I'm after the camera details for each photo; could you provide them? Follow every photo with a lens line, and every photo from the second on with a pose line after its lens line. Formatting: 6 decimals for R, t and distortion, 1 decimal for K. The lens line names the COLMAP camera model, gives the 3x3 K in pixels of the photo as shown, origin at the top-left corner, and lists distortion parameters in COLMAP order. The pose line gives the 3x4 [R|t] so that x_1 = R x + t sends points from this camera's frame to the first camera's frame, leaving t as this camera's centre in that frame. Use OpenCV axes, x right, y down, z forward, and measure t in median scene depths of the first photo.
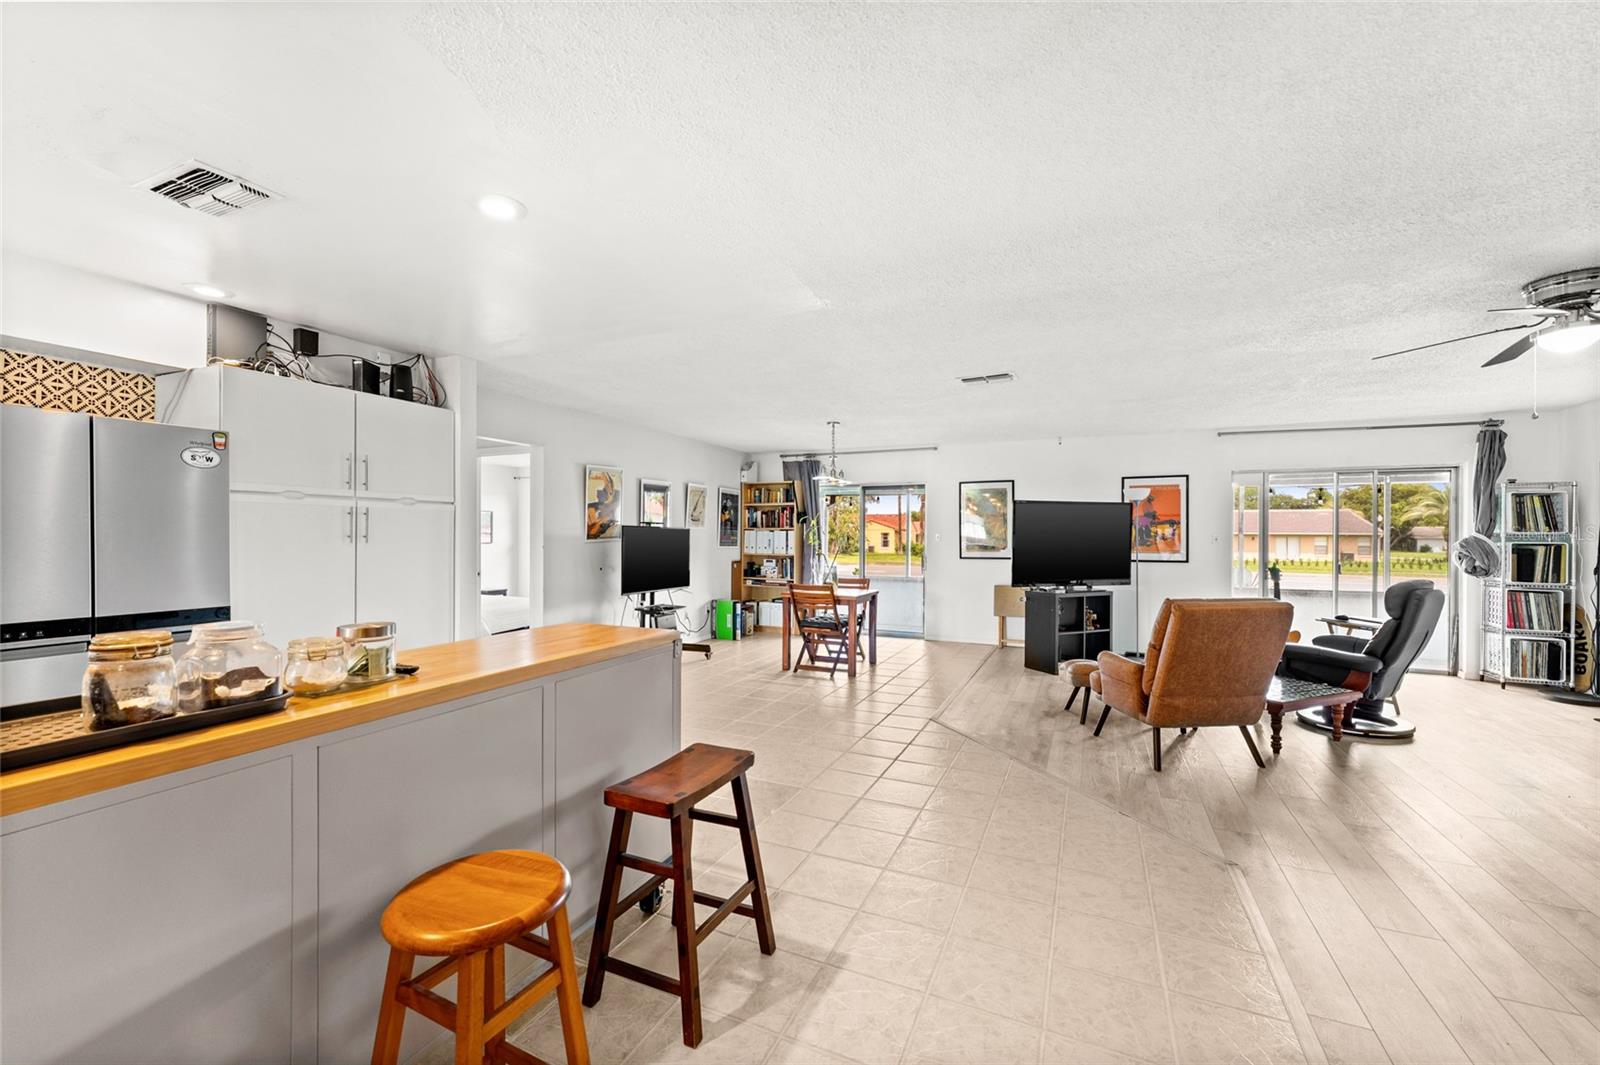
lens RADIAL K [[655.0, 0, 788.0], [0, 655.0, 533.0], [0, 0, 1]] dist [0.000714, -0.000040]
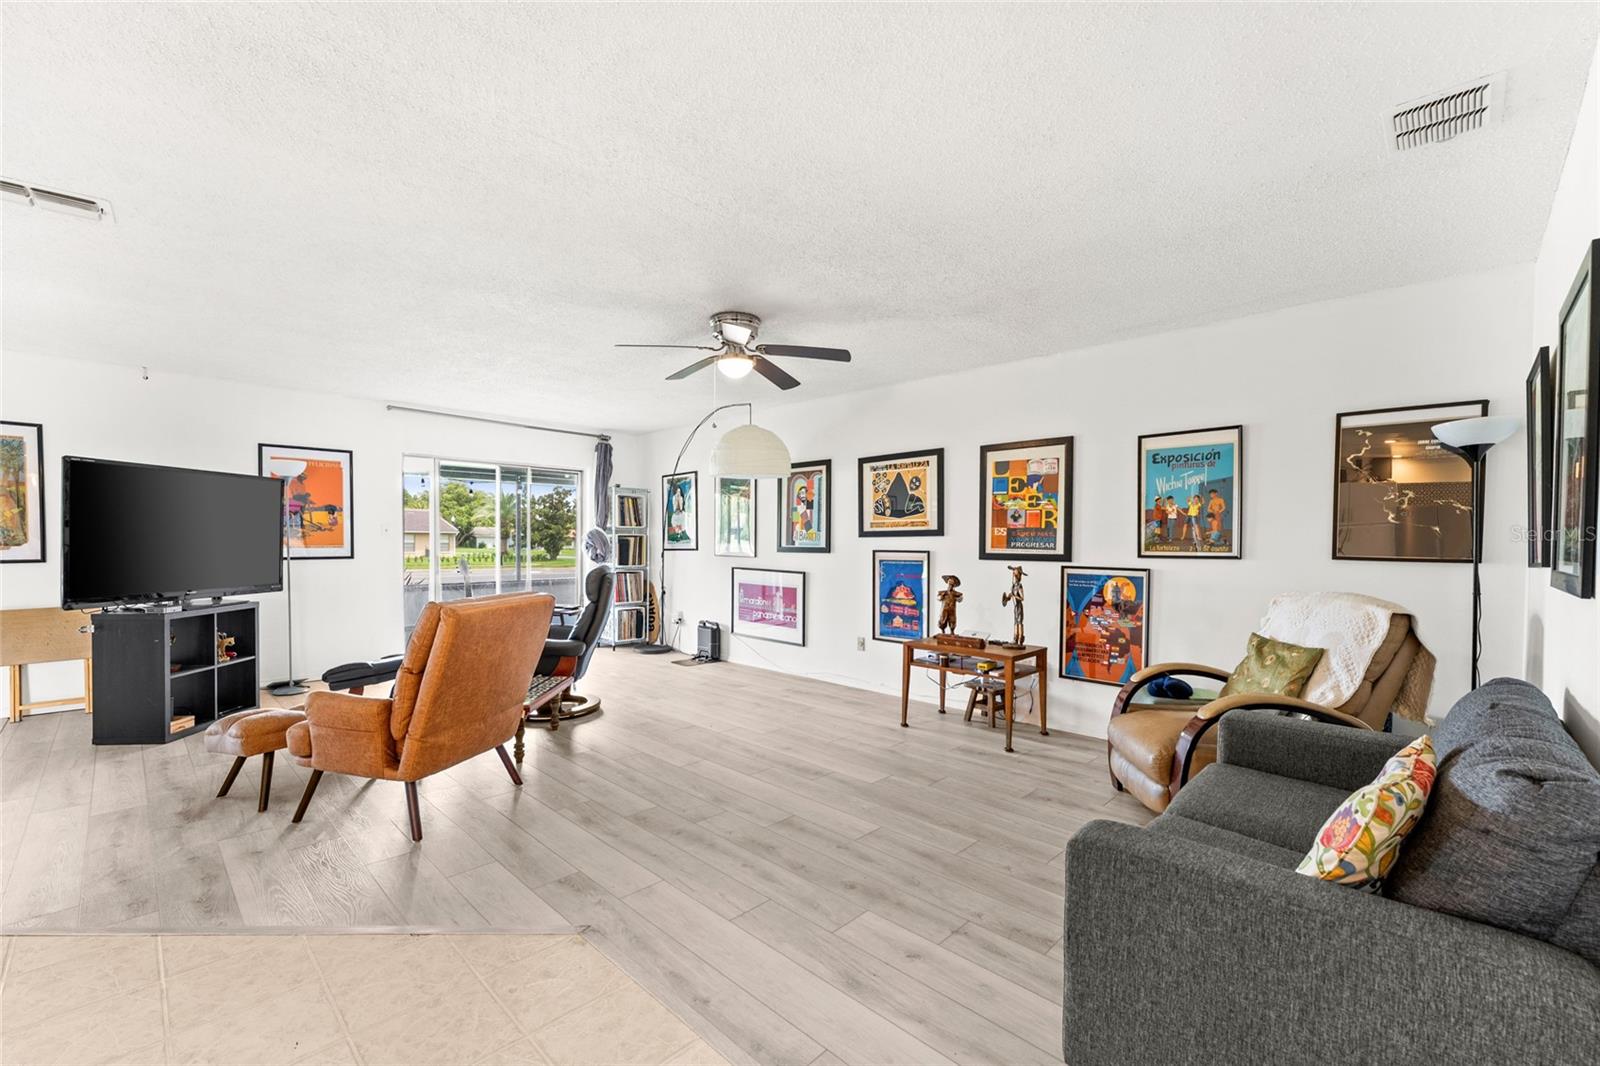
lens RADIAL K [[656.8, 0, 808.8], [0, 656.8, 564.1], [0, 0, 1]] dist [0.004973, 0.000259]
pose [[0.329138, -0.037949, 0.943519, 0.017311], [-0.009563, 0.999007, 0.043516, 0.011753], [-0.944234, -0.023345, 0.328448, 0.208549]]
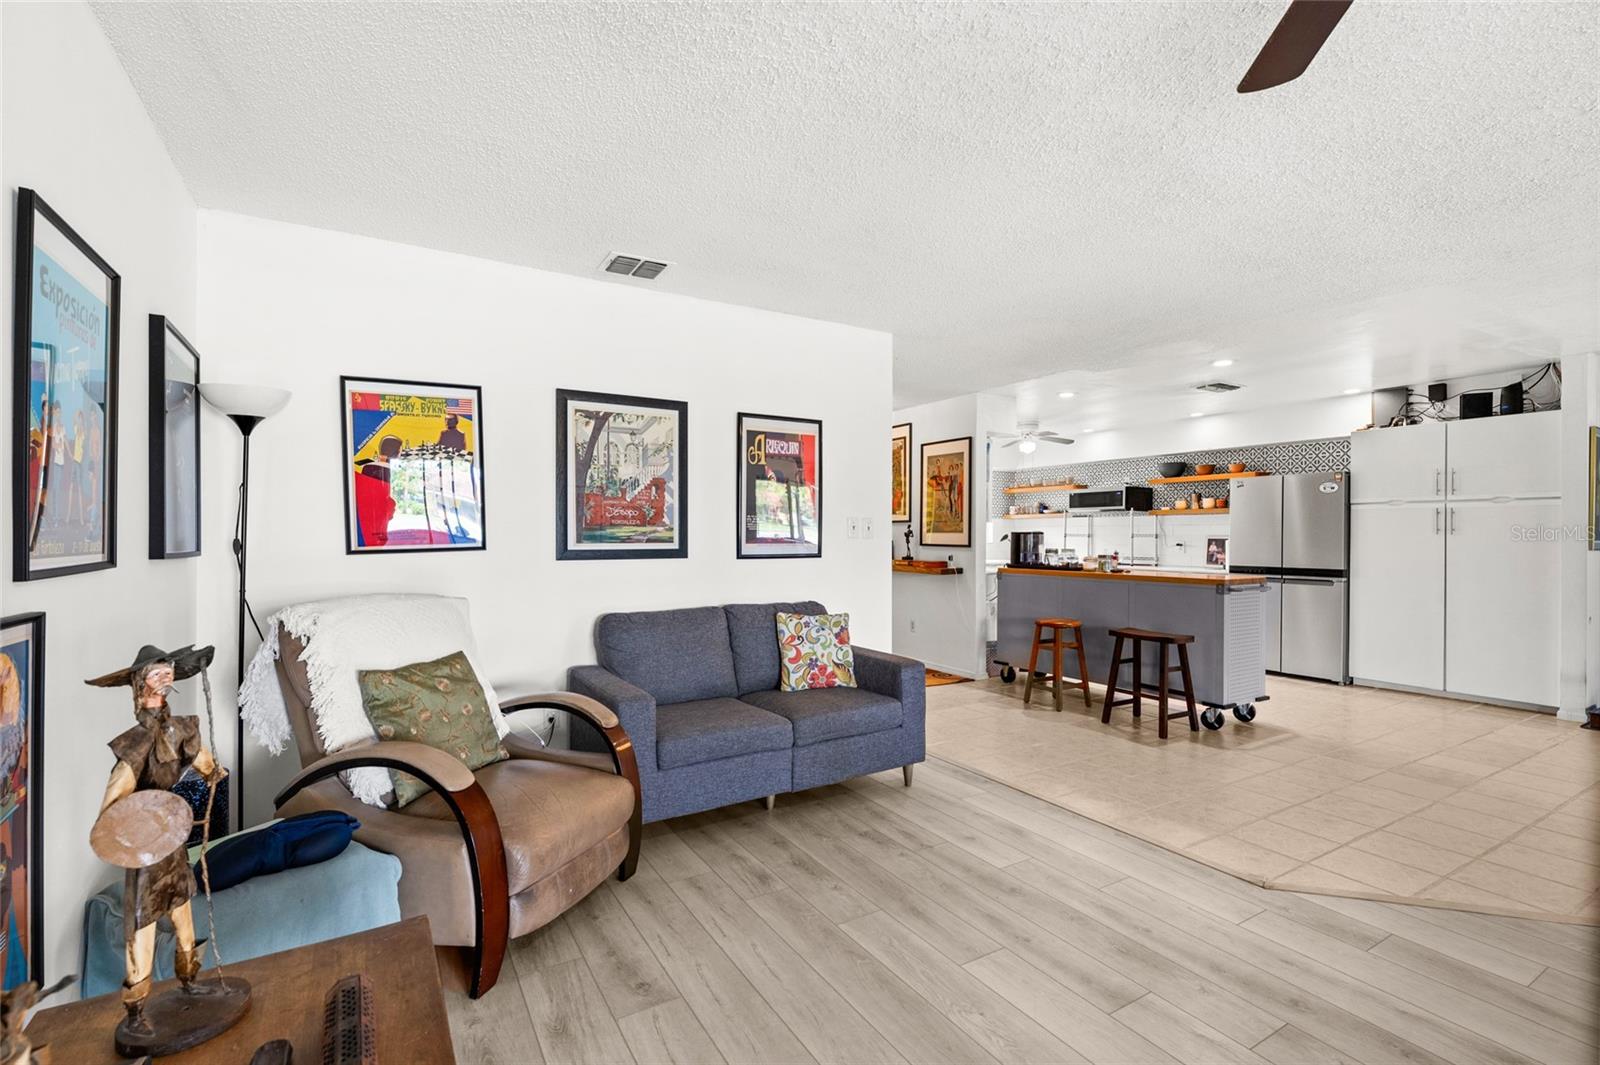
lens RADIAL K [[710.2, 0, 804.4], [0, 710.2, 534.0], [0, 0, 1]] dist [0.000238, 0.000635]
pose [[-0.559915, -0.009472, -0.828496, 0.762764], [-0.001411, 0.999944, -0.010478, 0.018101], [0.828549, -0.004698, -0.559897, 0.429197]]
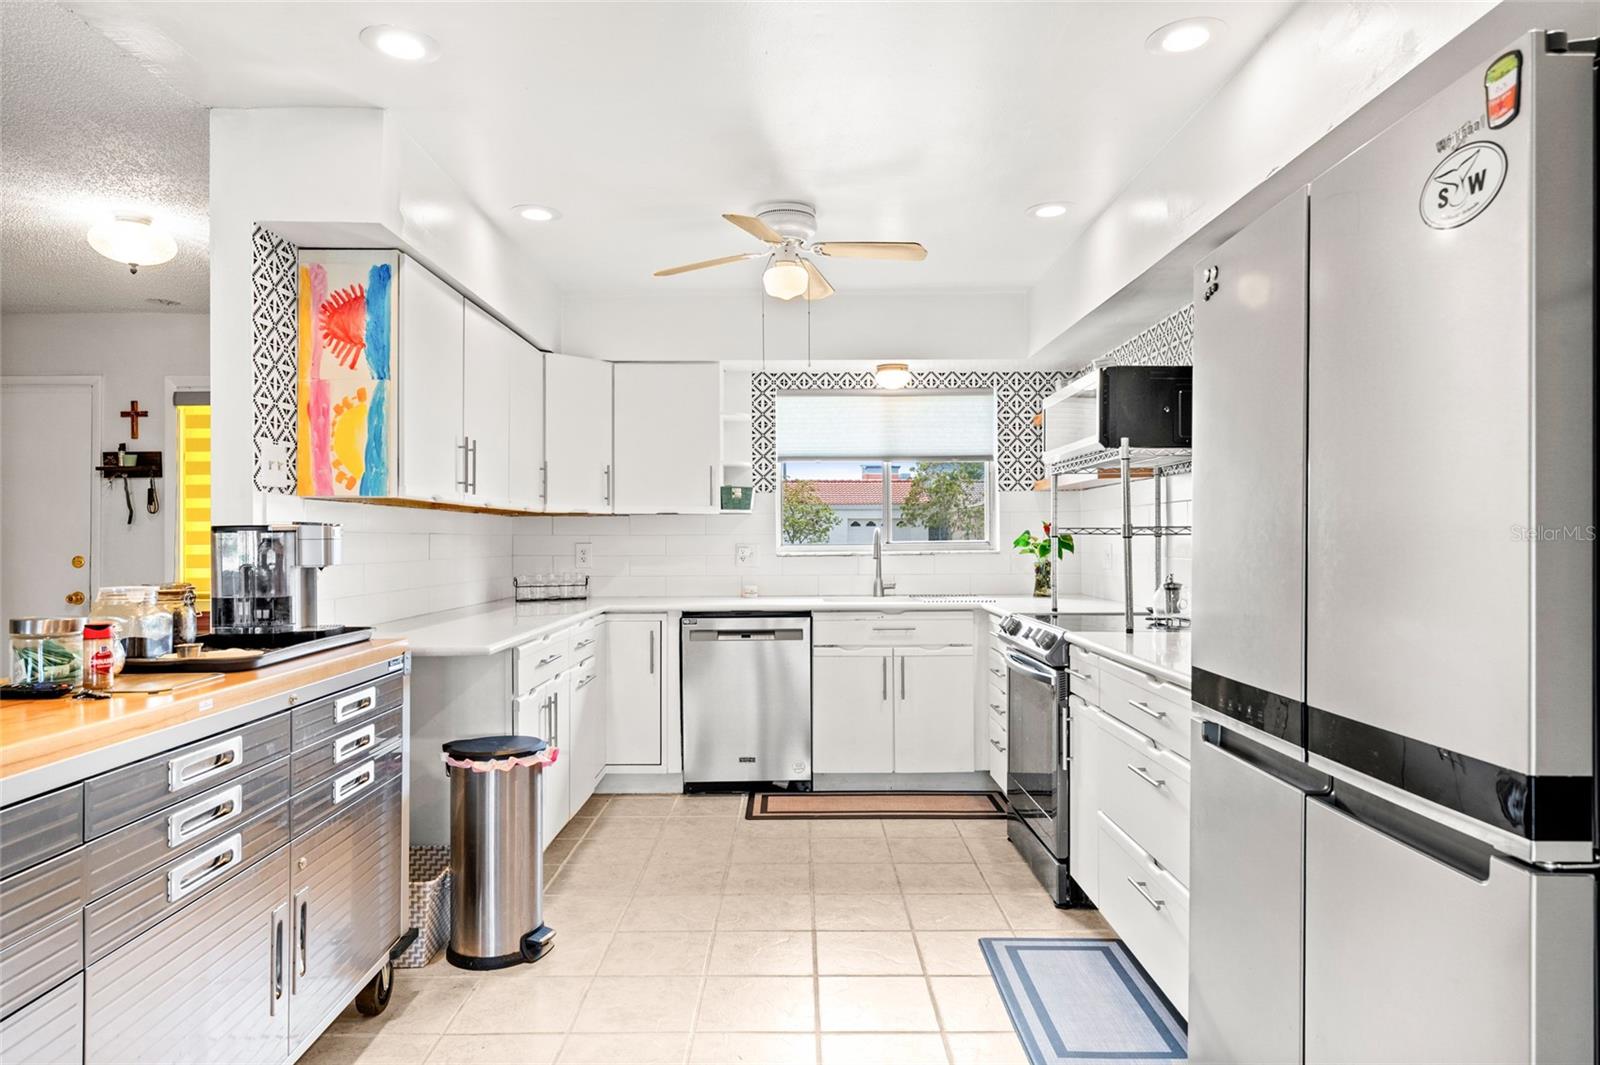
lens RADIAL K [[965.4, 0, 802.6], [0, 965.4, 527.1], [0, 0, 1]] dist [0.006725, 0.000958]
pose [[-0.906445, -0.005182, -0.422291, -0.235041], [0.002176, 0.999854, -0.016939, 0.012518], [0.422318, -0.016273, -0.906302, 0.592740]]
